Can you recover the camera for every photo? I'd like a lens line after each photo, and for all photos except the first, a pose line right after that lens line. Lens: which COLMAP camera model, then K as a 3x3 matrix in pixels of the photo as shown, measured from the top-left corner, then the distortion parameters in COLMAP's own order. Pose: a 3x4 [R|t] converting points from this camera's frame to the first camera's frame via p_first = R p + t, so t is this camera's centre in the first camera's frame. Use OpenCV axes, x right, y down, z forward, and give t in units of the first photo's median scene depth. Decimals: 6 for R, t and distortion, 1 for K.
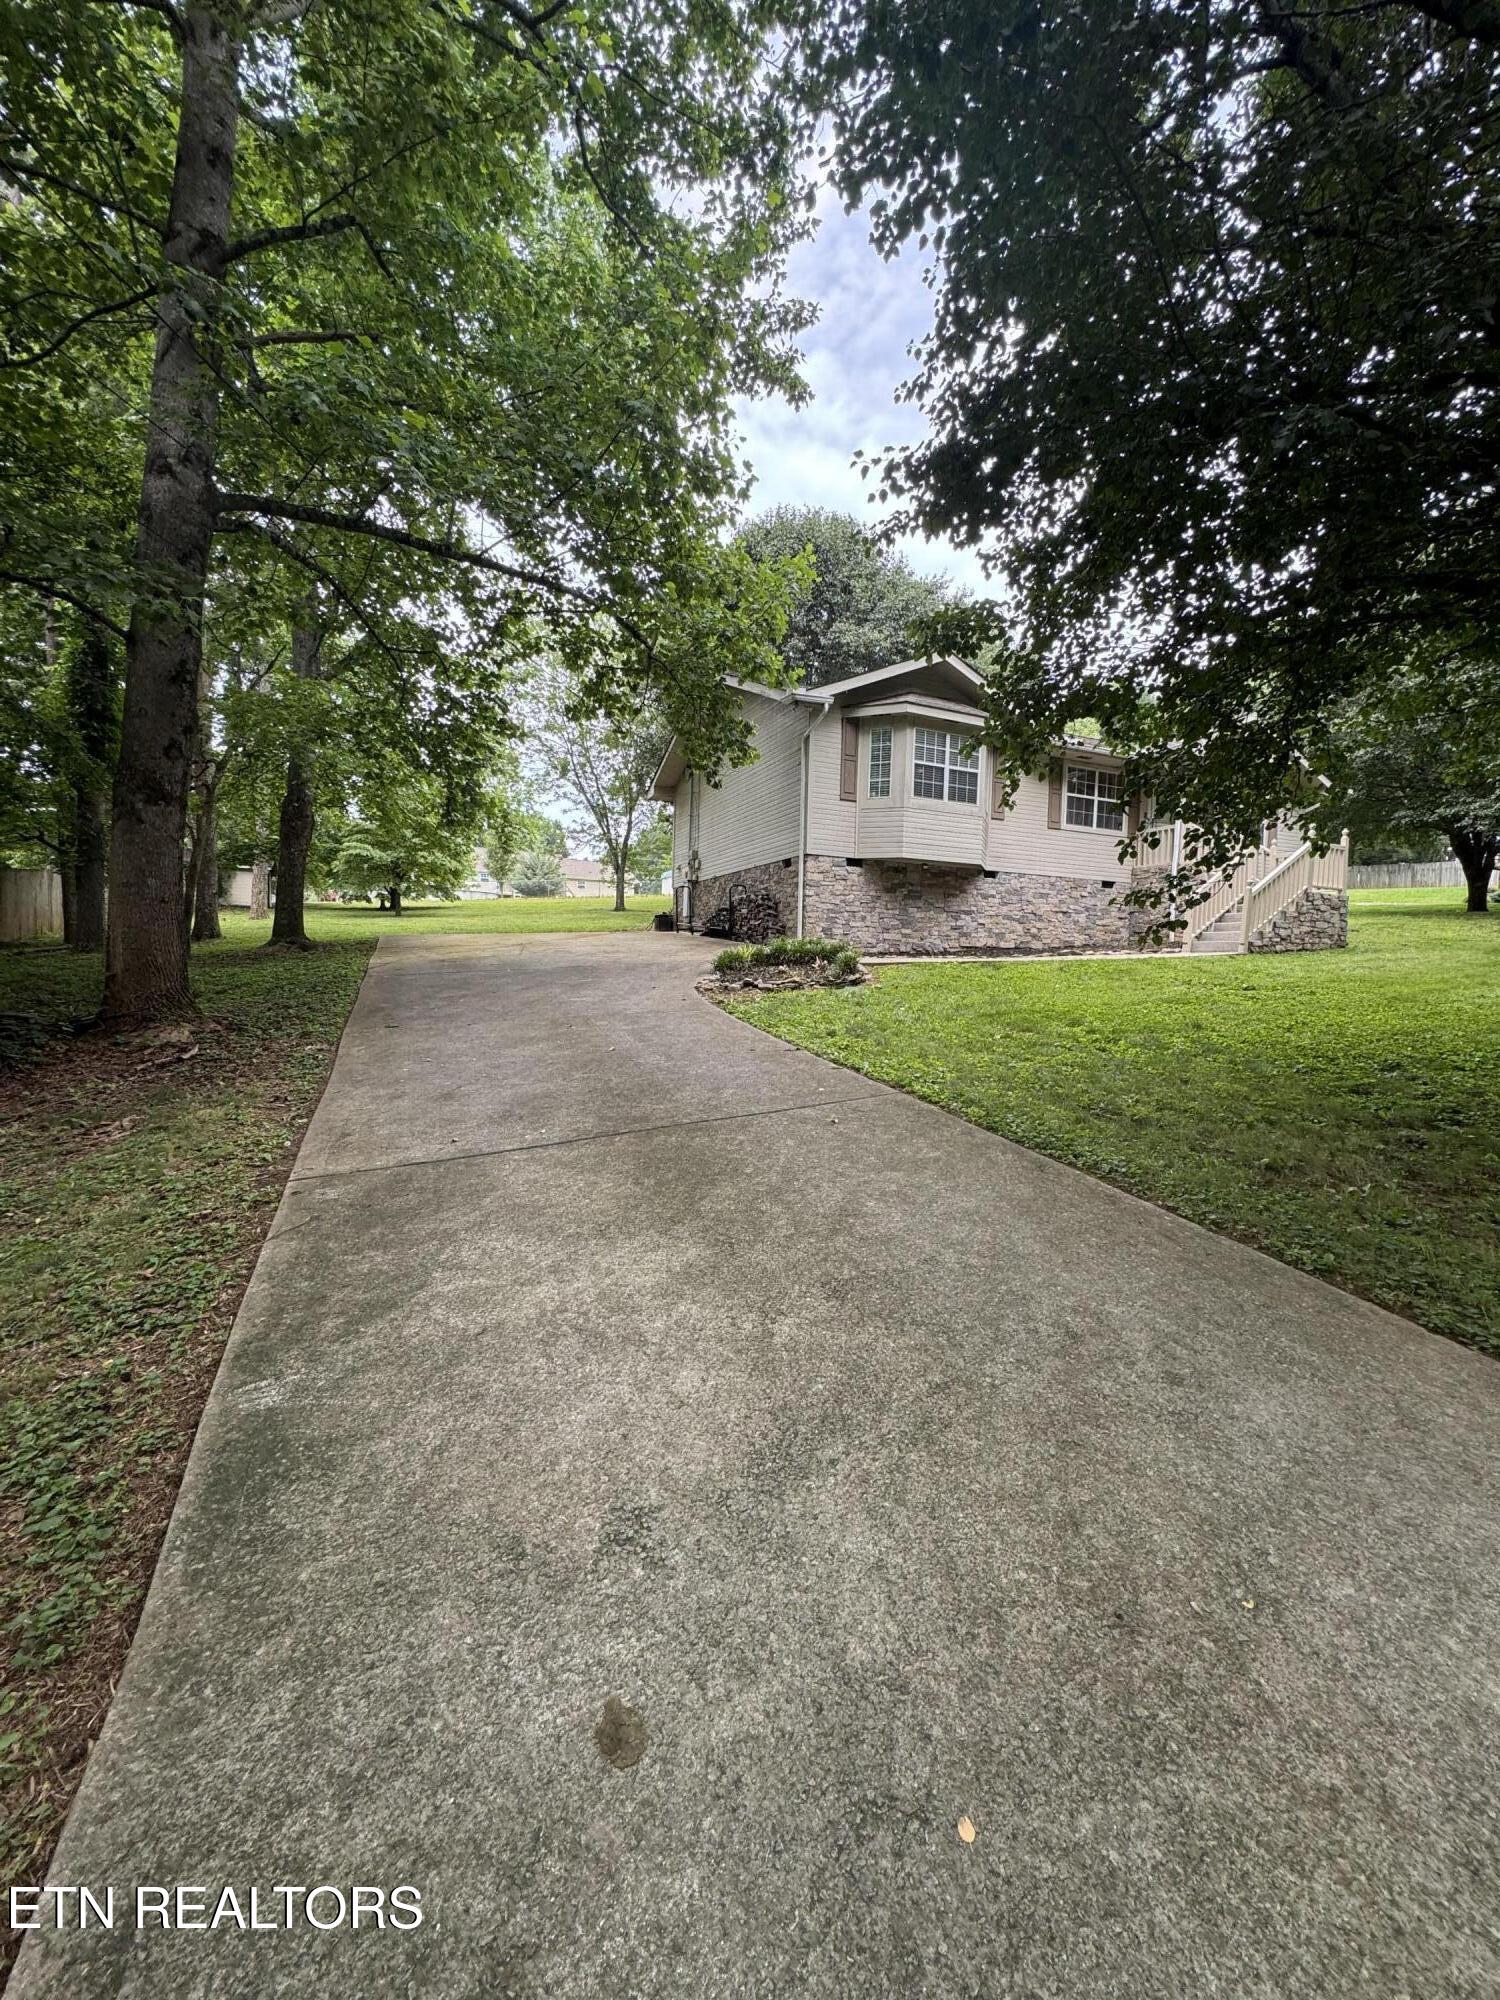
lens RADIAL K [[799.5, 0, 743.6], [0, 799.5, 999.8], [0, 0, 1]] dist [-0.005088, 0.000365]
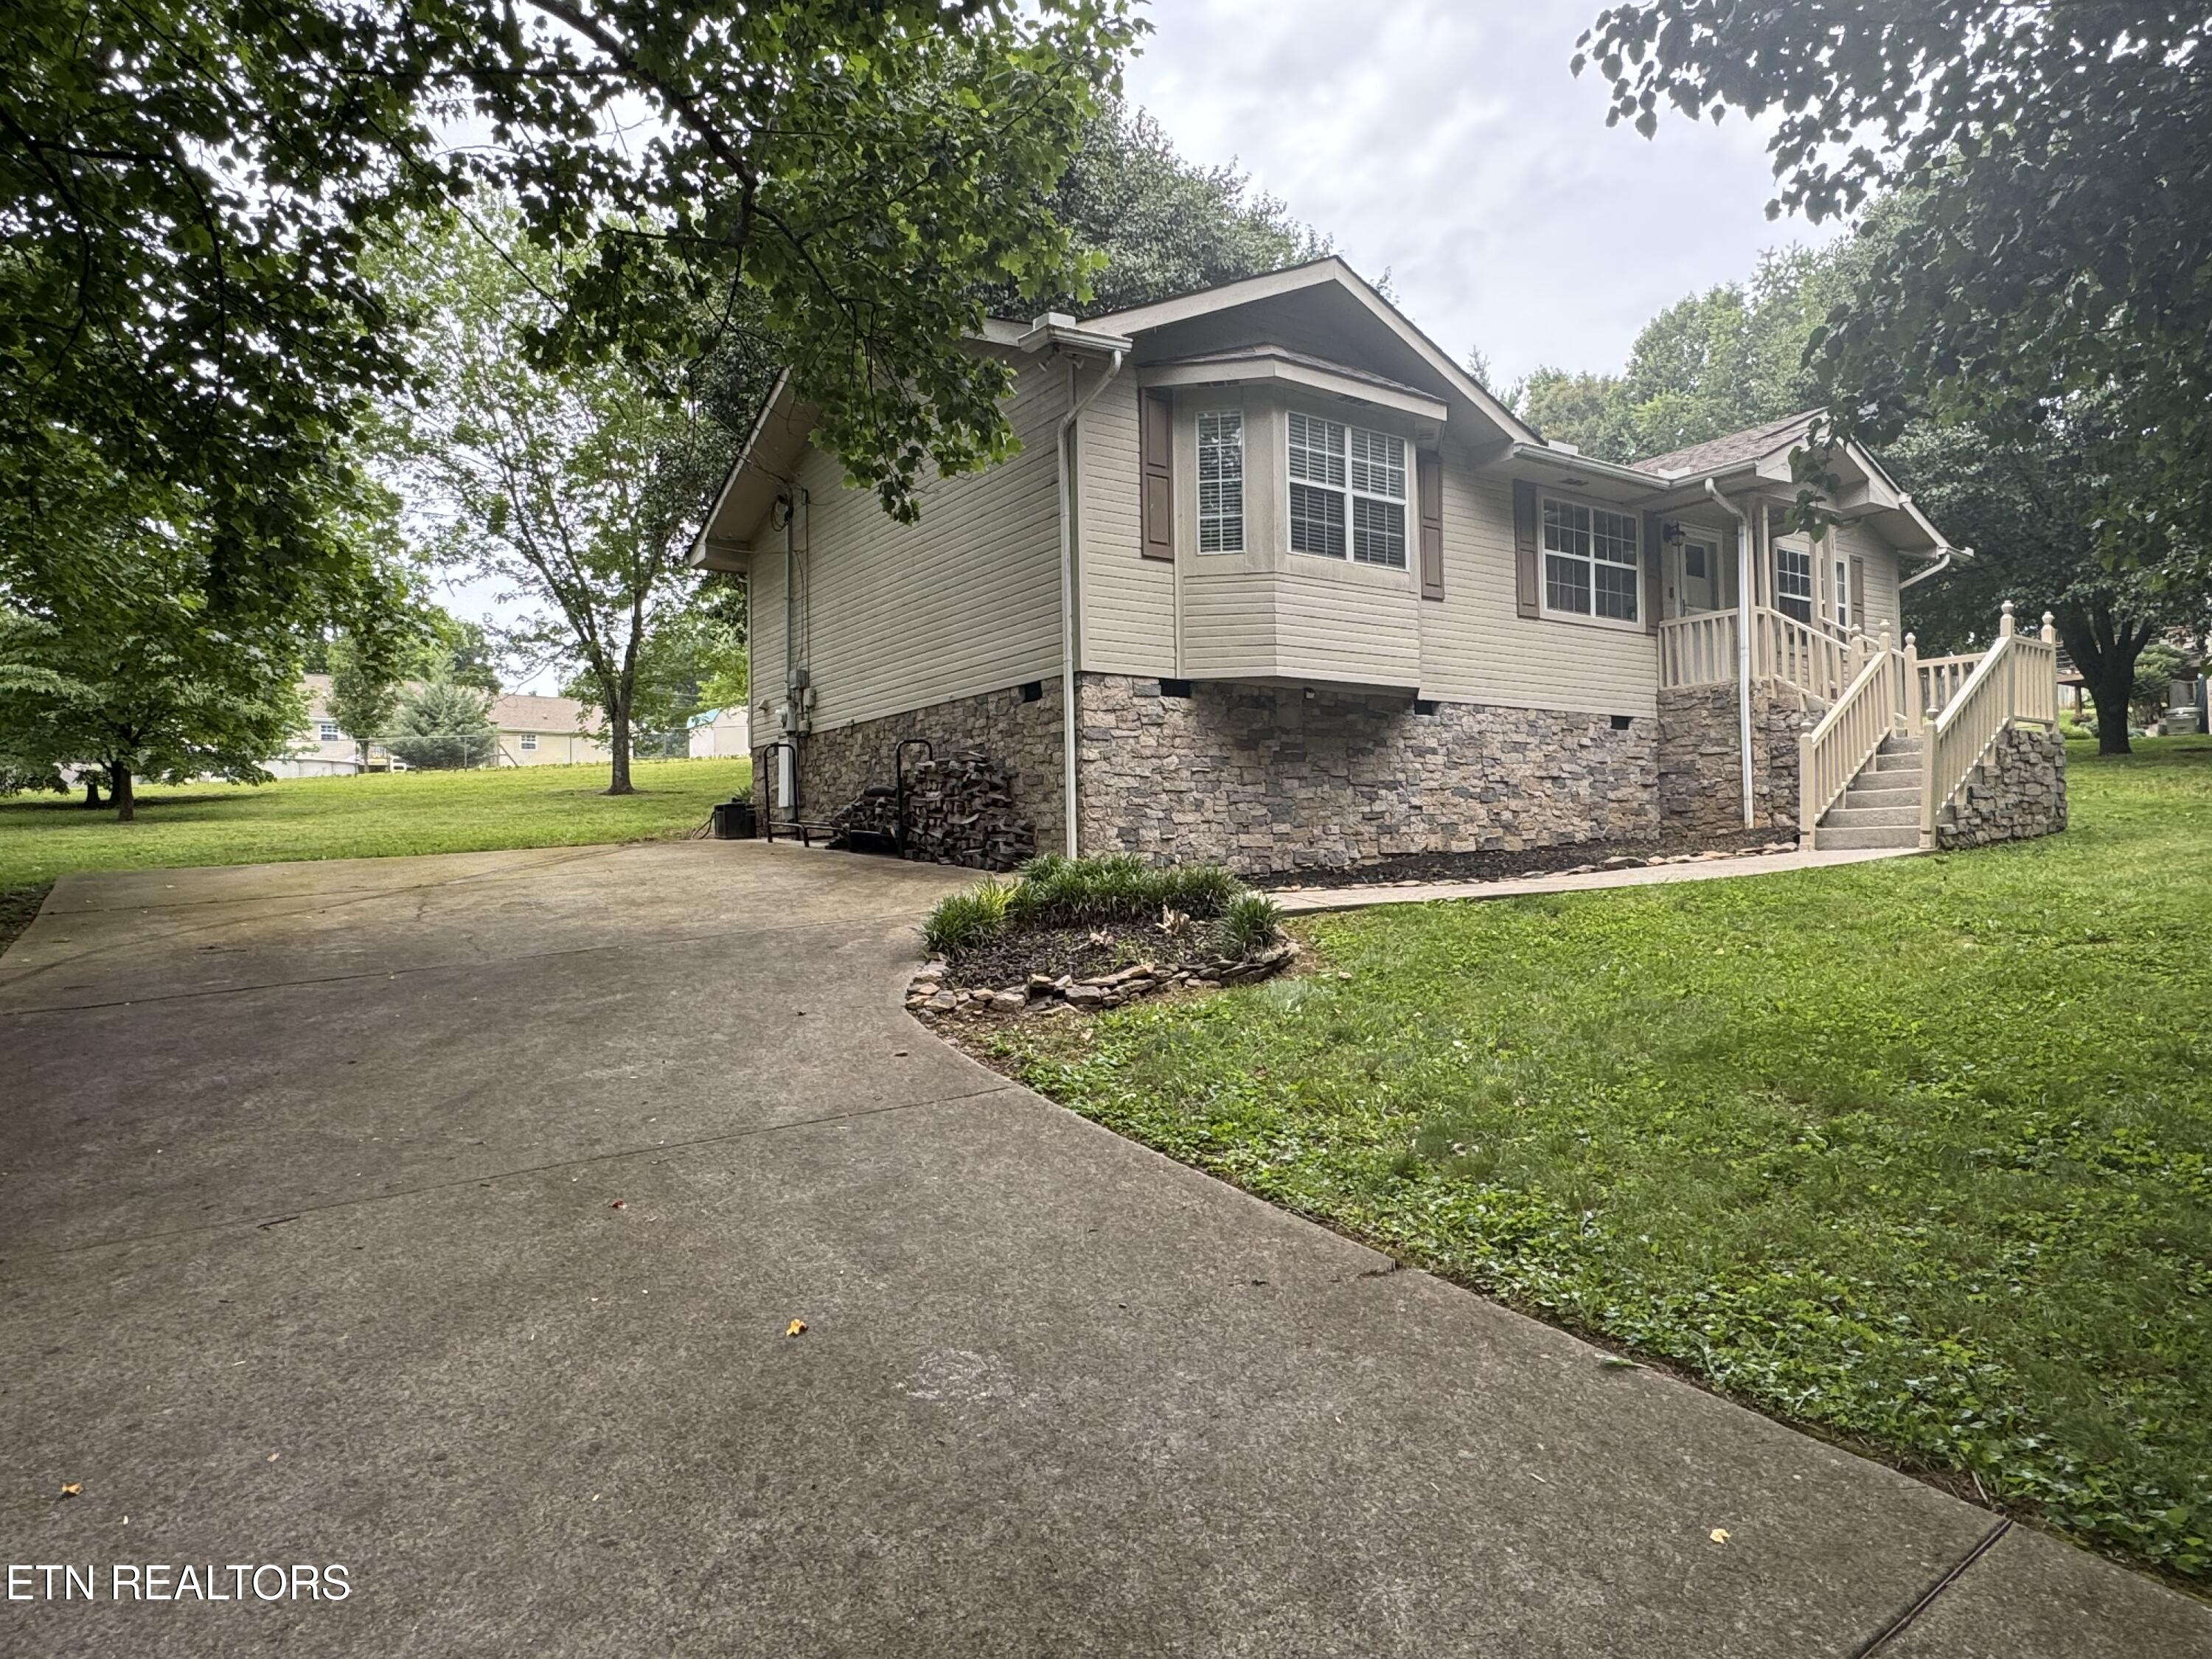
lens RADIAL K [[1387.0, 0, 1109.2], [0, 1387.0, 828.9], [0, 0, 1]] dist [-0.004573, 0.001325]
pose [[0.979601, -0.035616, 0.197770, -0.062604], [0.049848, 0.996476, -0.067455, -0.033845], [-0.194670, 0.075937, 0.977925, 0.202255]]
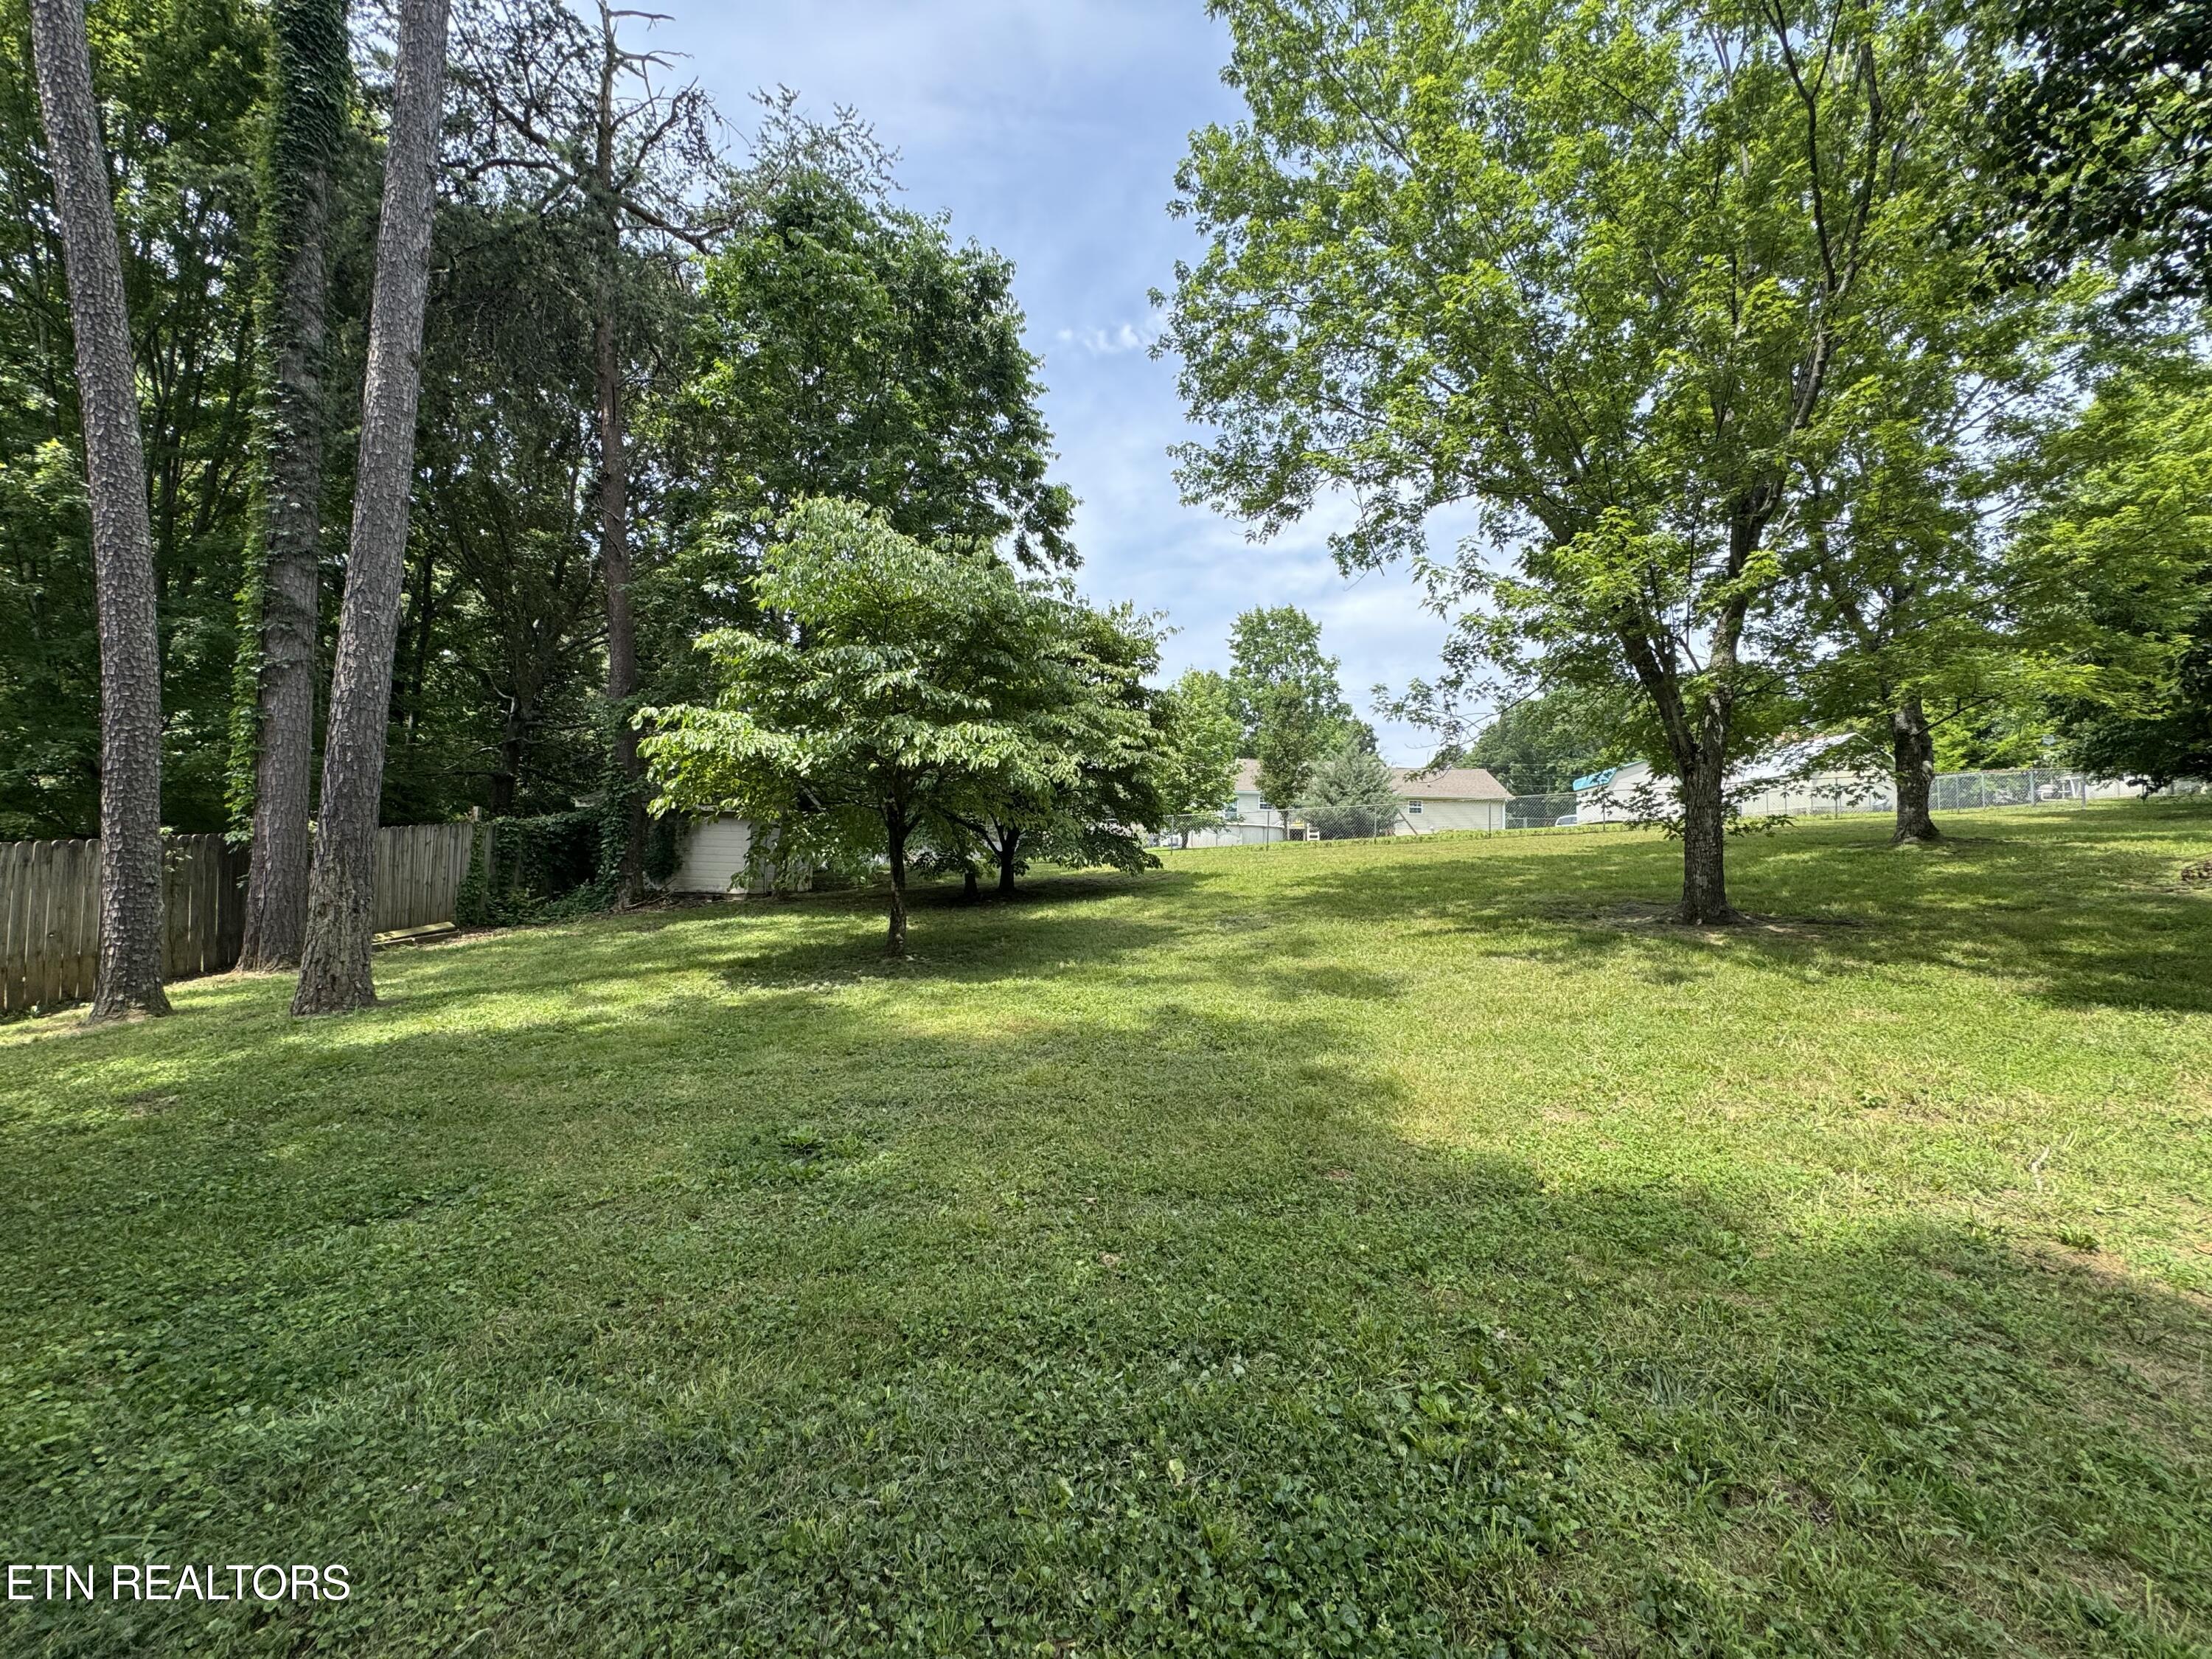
lens RADIAL K [[884.3, 0, 1105.5], [0, 884.3, 830.7], [0, 0, 1]] dist [-0.005088, 0.000365]
pose [[0.873102, -0.026085, -0.486839, -0.430020], [-0.030669, 0.993651, -0.108242, -0.241218], [0.486572, 0.109437, 0.866759, 1.563726]]
